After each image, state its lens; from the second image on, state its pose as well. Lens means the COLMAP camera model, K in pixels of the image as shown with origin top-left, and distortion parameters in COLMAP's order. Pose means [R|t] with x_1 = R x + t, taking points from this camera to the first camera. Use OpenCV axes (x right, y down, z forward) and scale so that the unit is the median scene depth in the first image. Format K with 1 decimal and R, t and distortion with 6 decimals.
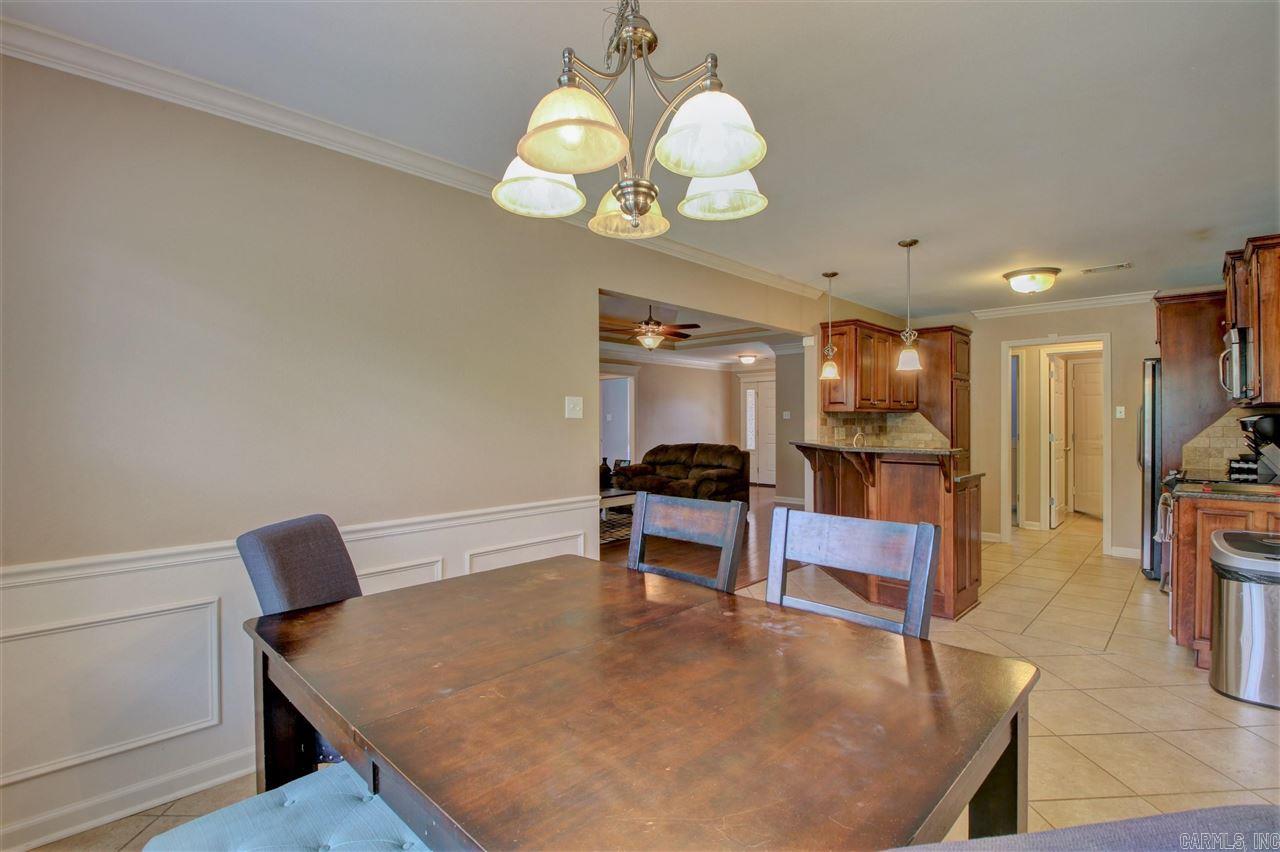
lens RADIAL K [[594.7, 0, 640.0], [0, 594.7, 420.7], [0, 0, 1]] dist [-0.017949, -0.004078]
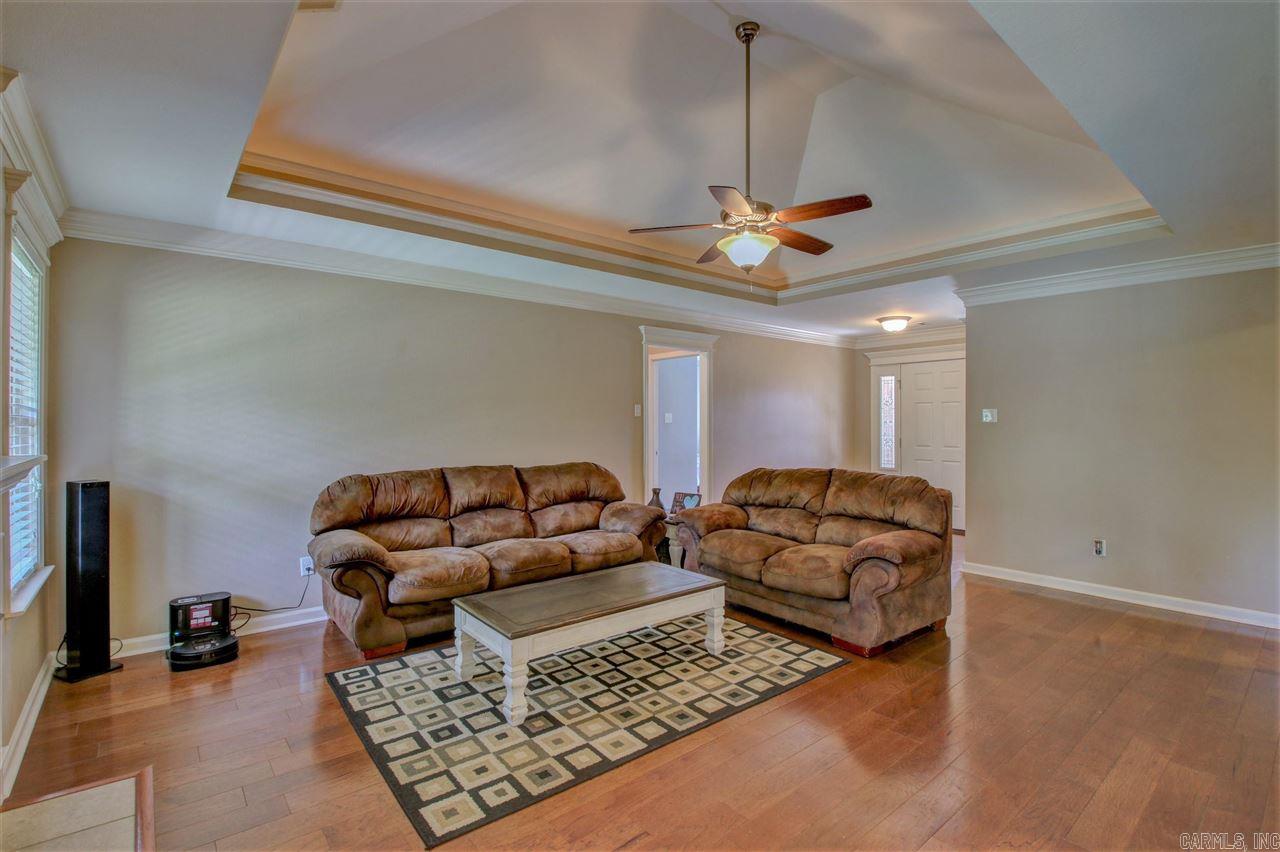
lens RADIAL K [[594.7, 0, 635.3], [0, 594.7, 420.9], [0, 0, 1]] dist [-0.017949, -0.004078]
pose [[0.992429, 0.001278, -0.122810, -0.009575], [-0.001690, 0.999993, -0.003248, -0.002037], [0.122805, 0.003431, 0.992425, 0.449889]]
